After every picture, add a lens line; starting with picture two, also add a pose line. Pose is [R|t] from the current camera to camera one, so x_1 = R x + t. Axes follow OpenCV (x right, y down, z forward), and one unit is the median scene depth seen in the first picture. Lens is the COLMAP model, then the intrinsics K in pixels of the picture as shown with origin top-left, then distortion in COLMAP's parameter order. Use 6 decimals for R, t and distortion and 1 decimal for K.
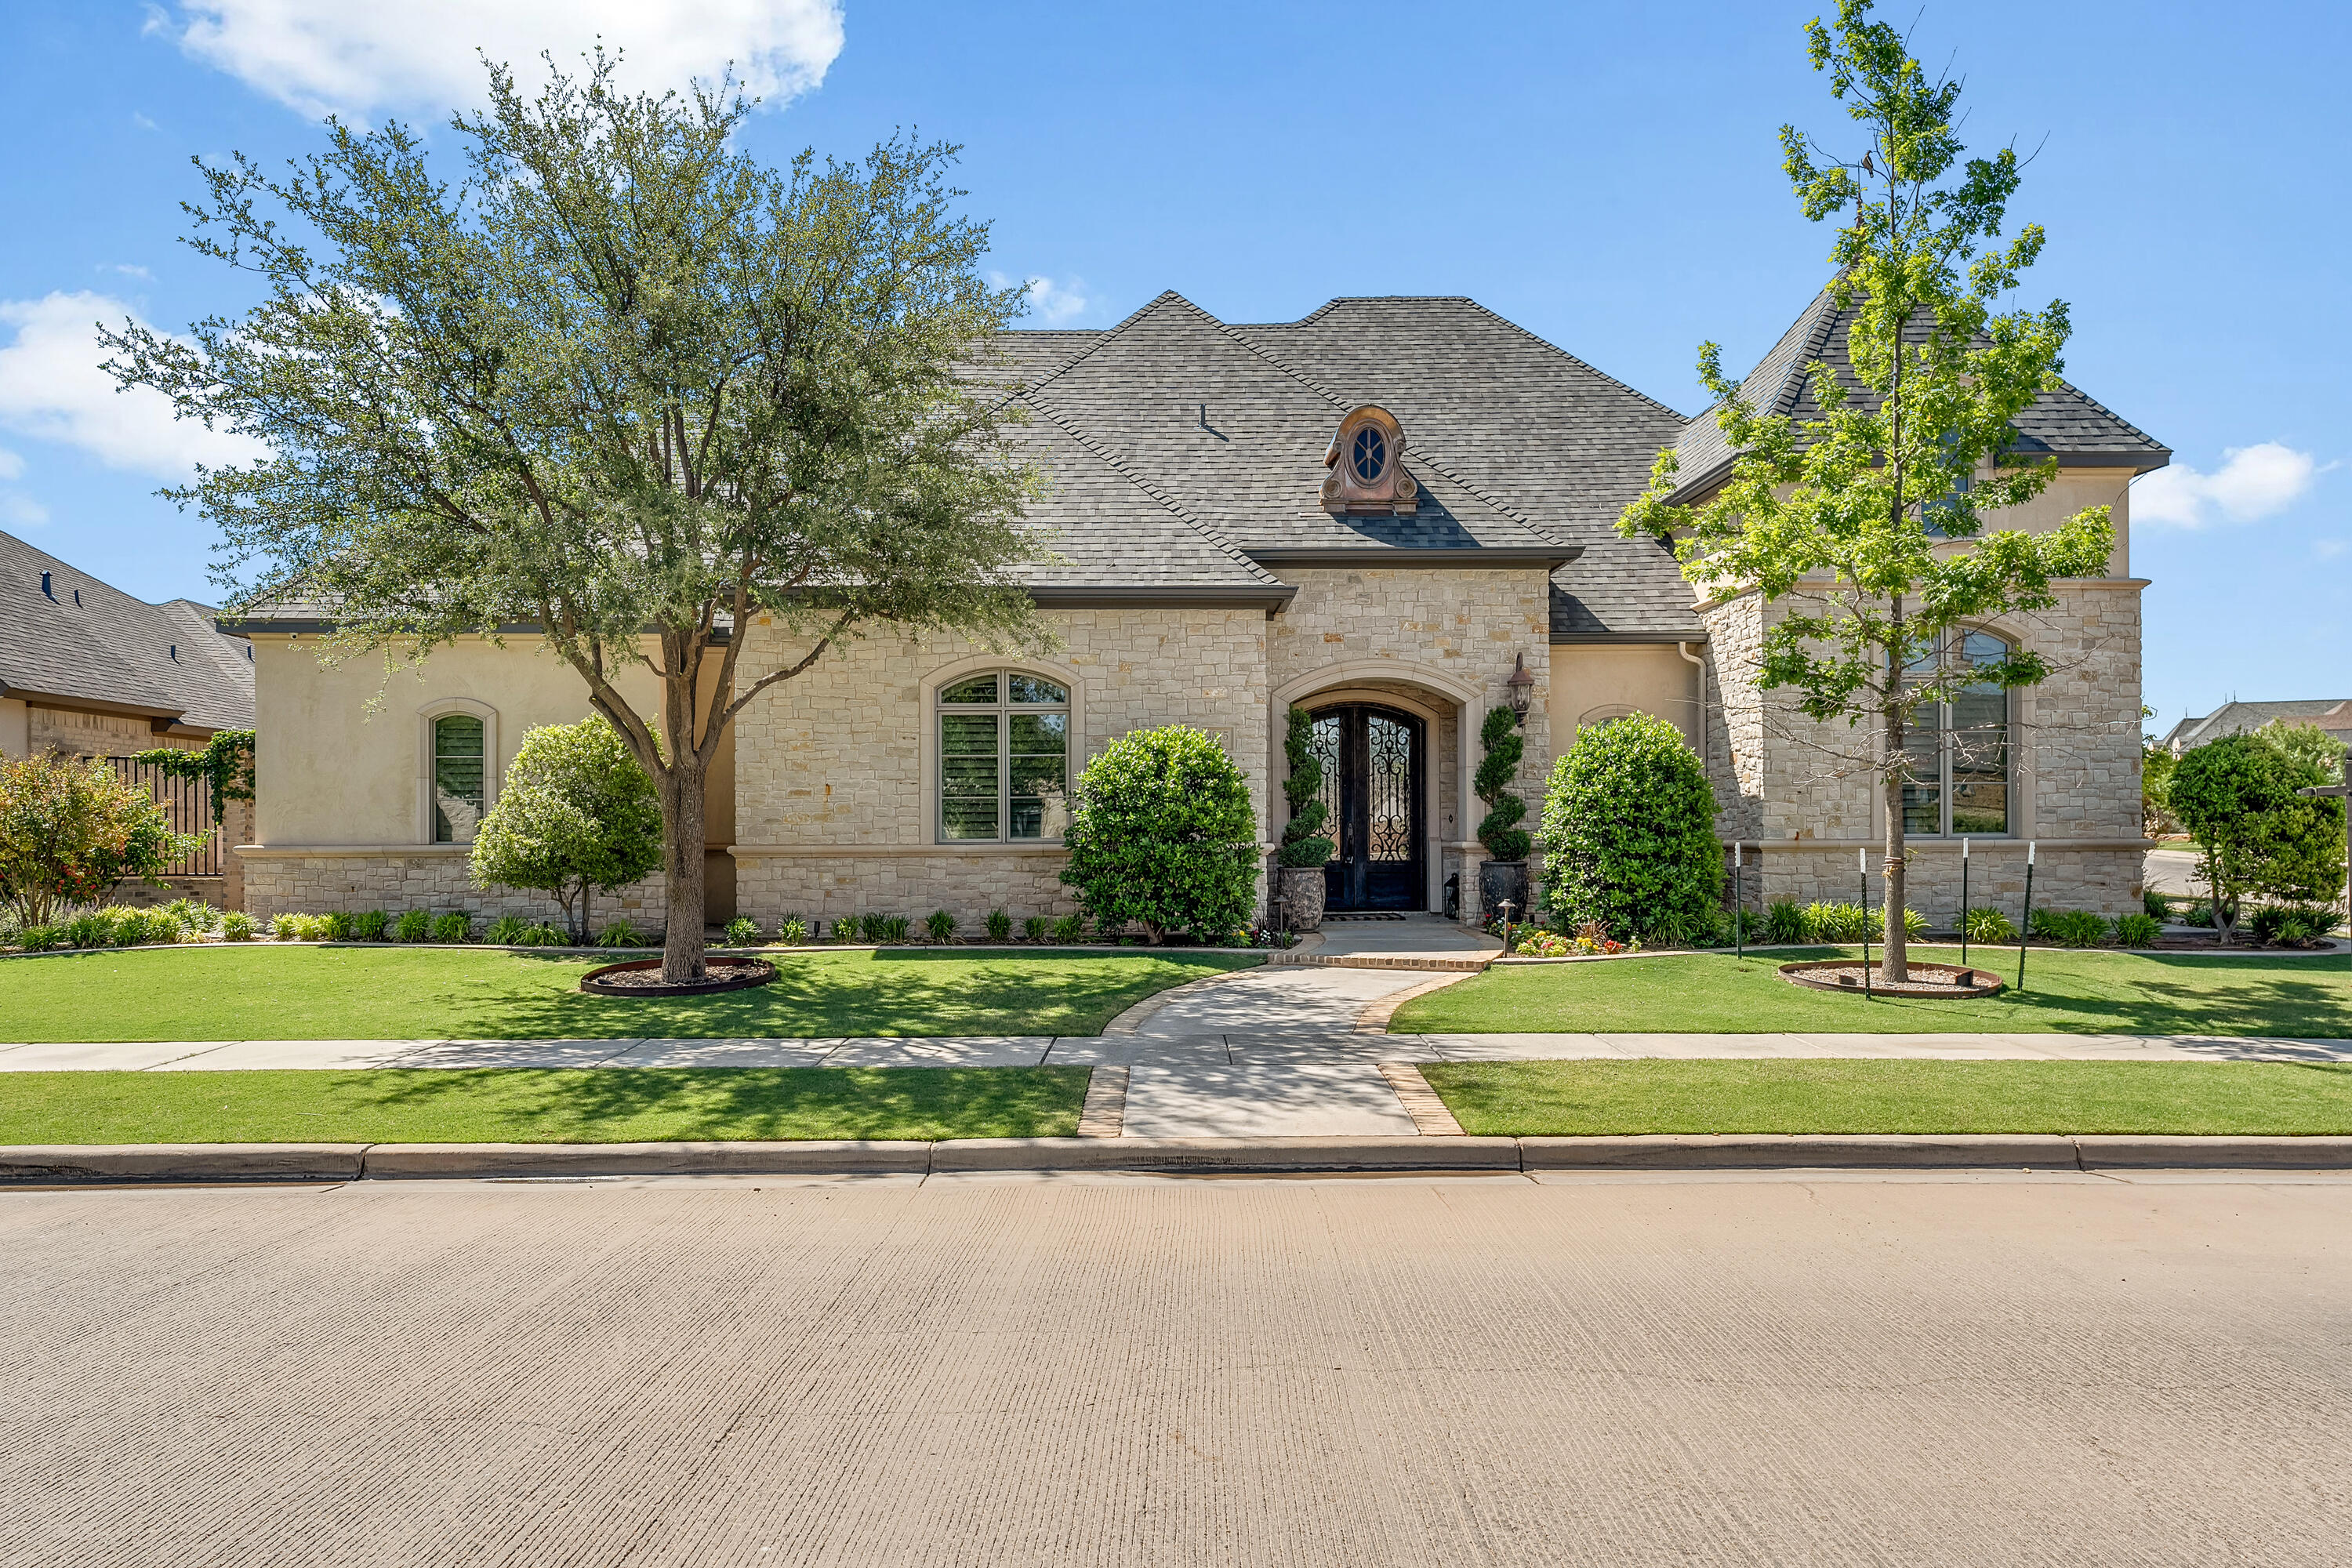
lens RADIAL K [[2227.9, 0, 1237.5], [0, 2227.9, 841.0], [0, 0, 1]] dist [0.139331, 0.000000]
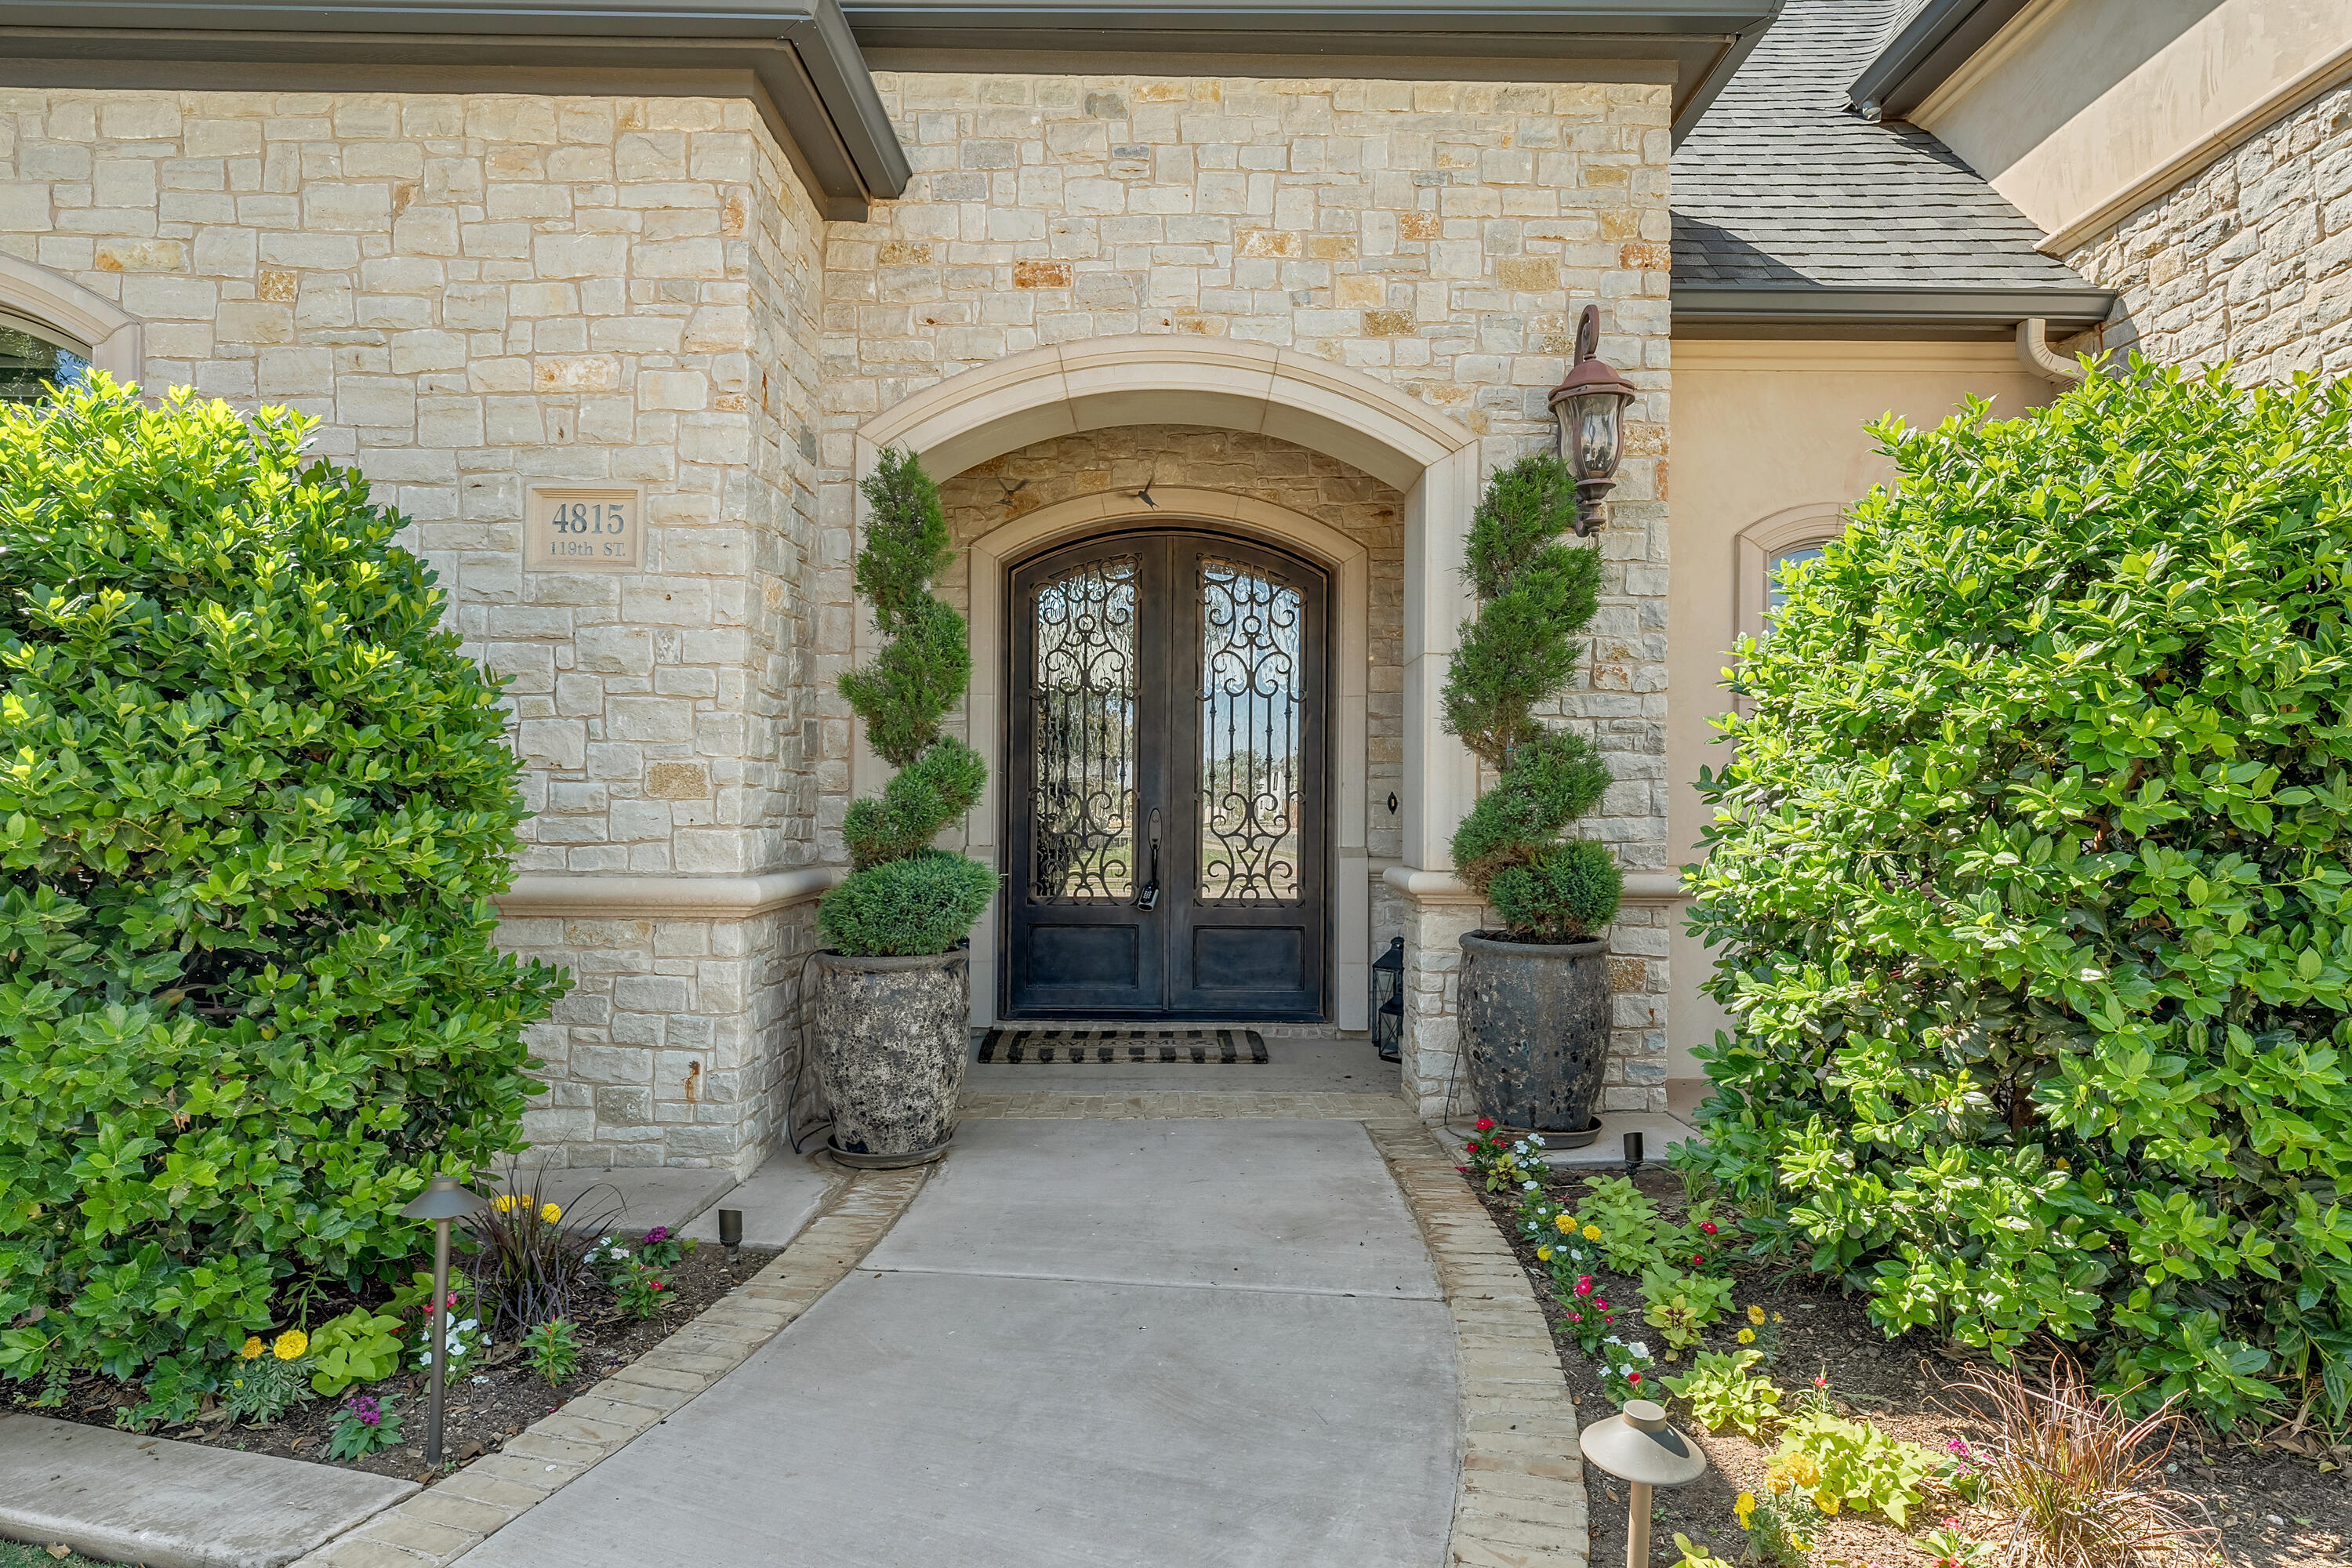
lens RADIAL K [[1672.2, 0, 1190.5], [0, 1672.2, 788.4], [0, 0, 1]] dist [0.040496, -0.015632]
pose [[0.998395, 0.012799, -0.055171, 0.081688], [-0.013646, 0.999794, -0.014999, -0.008126], [0.054967, 0.015728, 0.998364, 0.746424]]
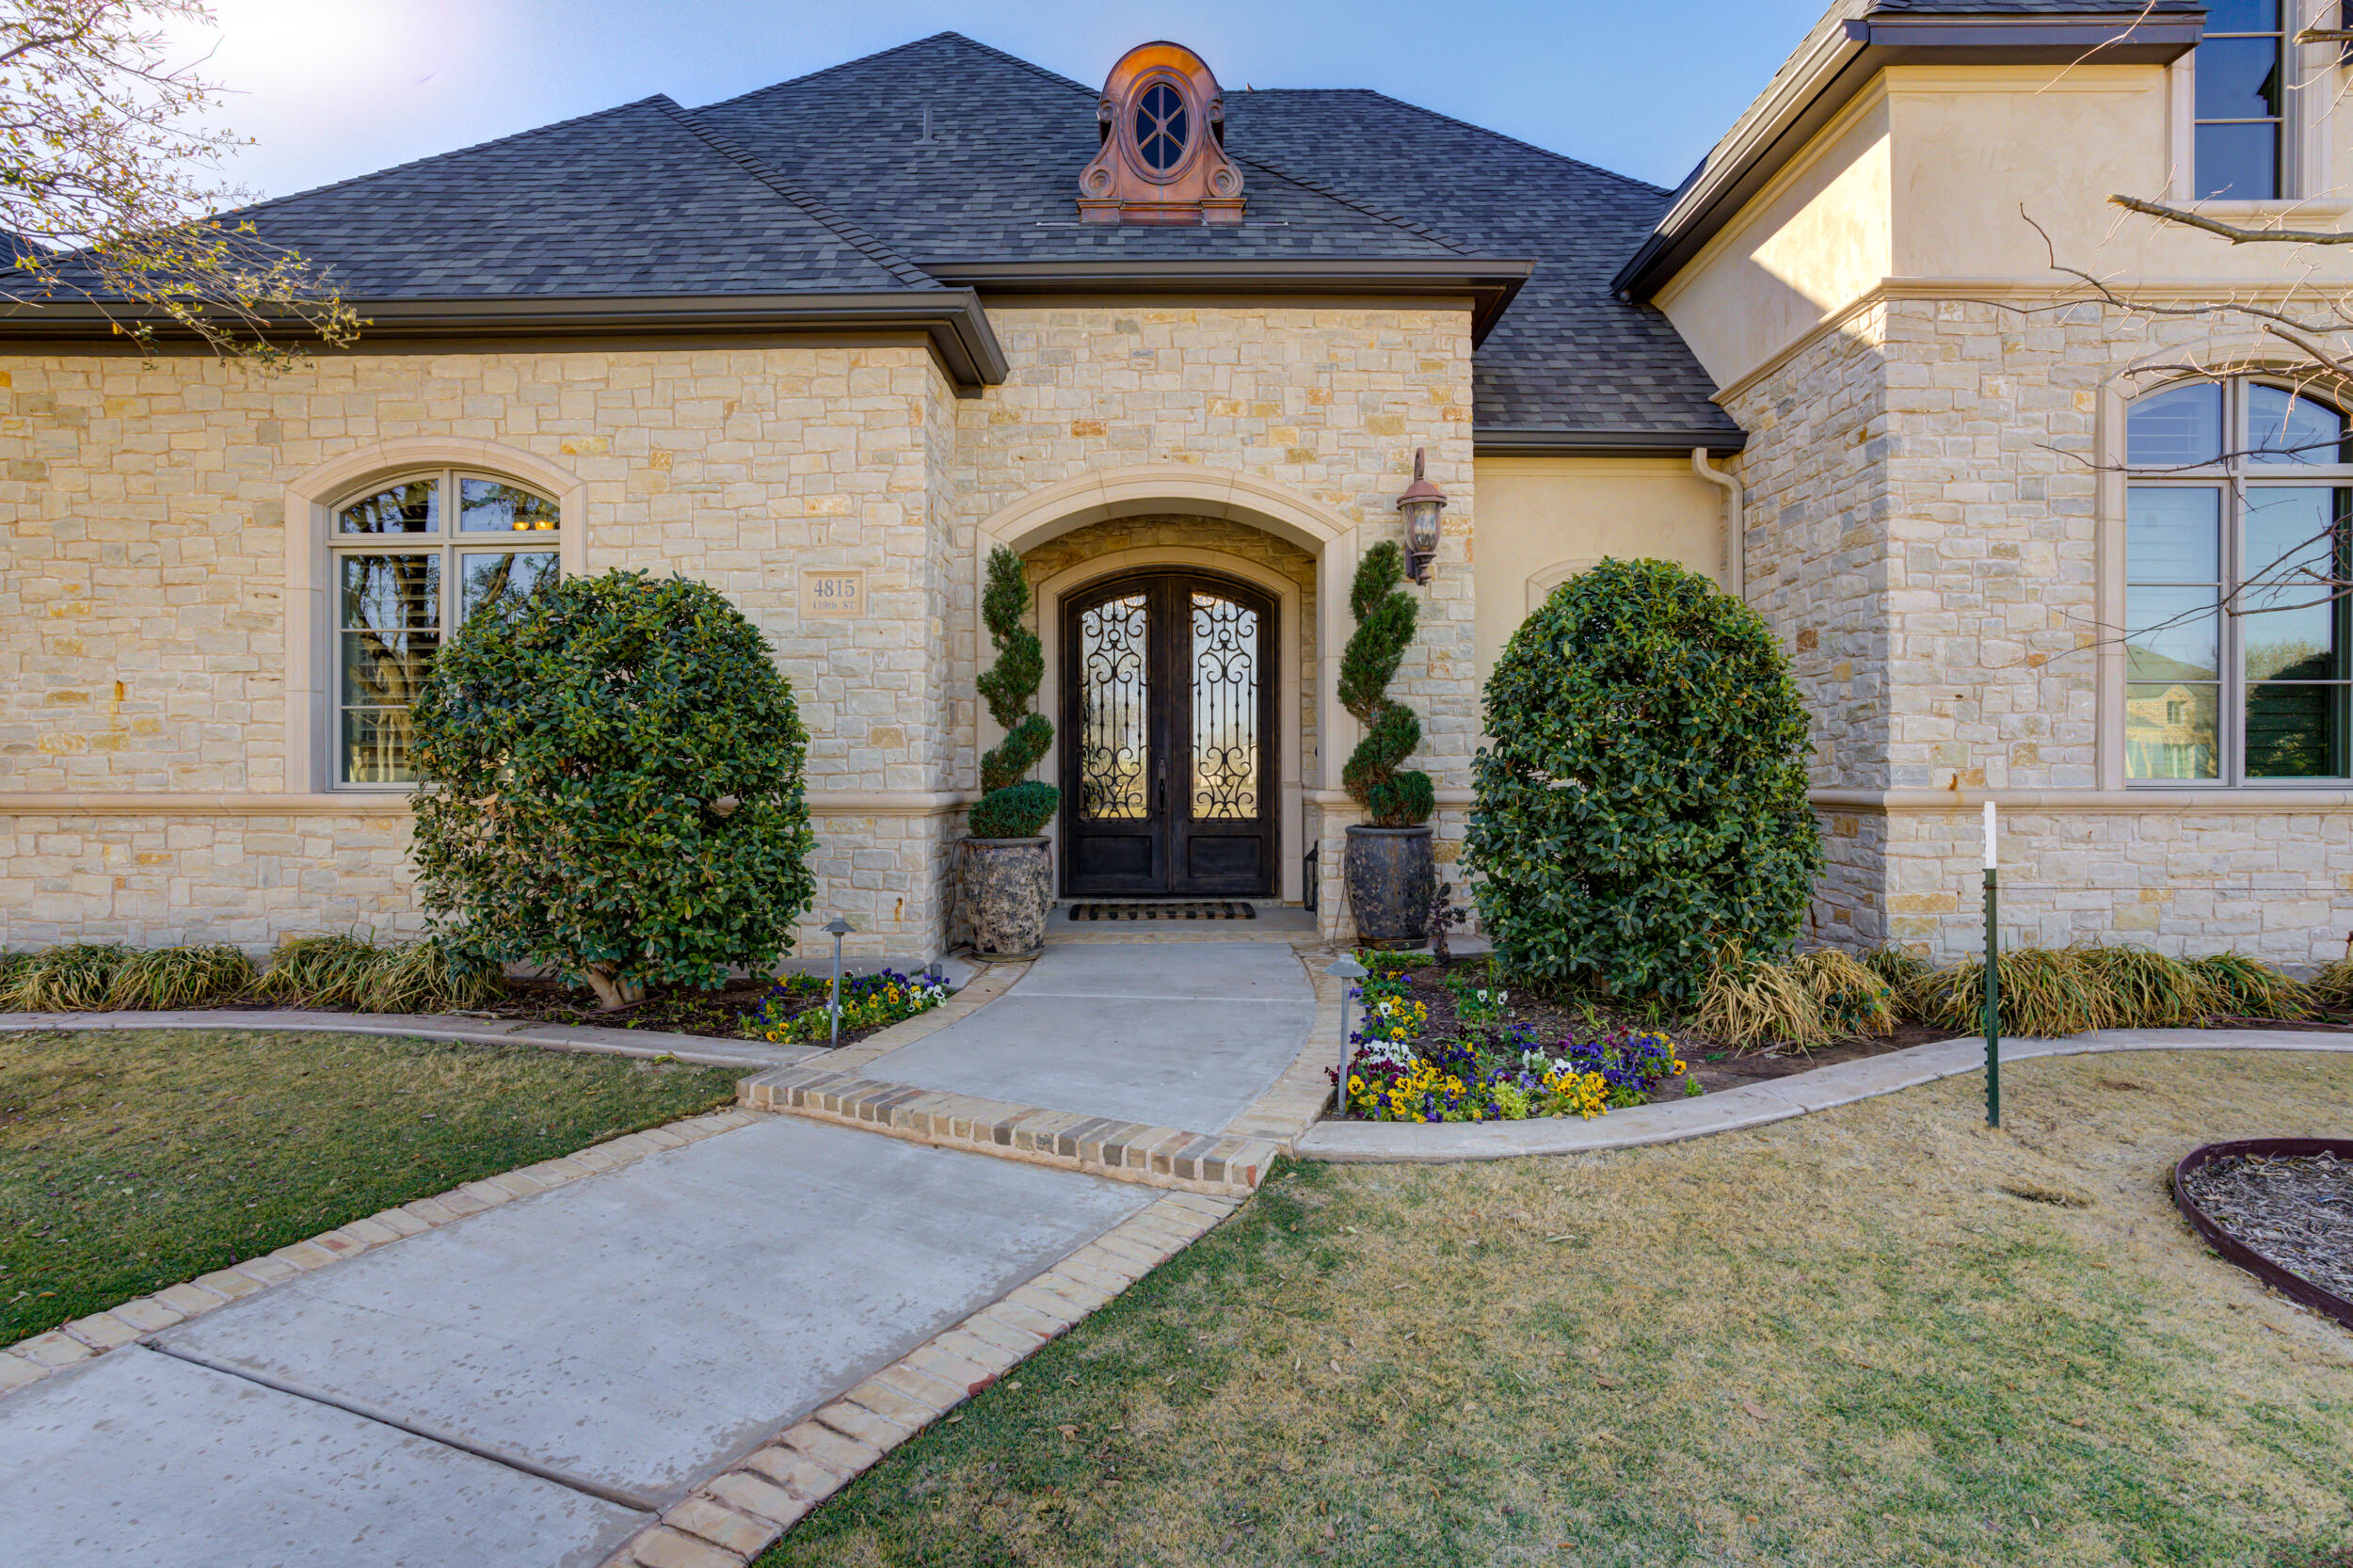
lens RADIAL K [[1482.9, 0, 1189.2], [0, 1482.9, 773.1], [0, 0, 1]] dist [-0.057268, 0.044152]
pose [[0.998252, 0.003045, -0.059022, 0.091158], [-0.003382, 0.999978, -0.005624, -0.001842], [0.059004, 0.005814, 0.998241, 0.631203]]
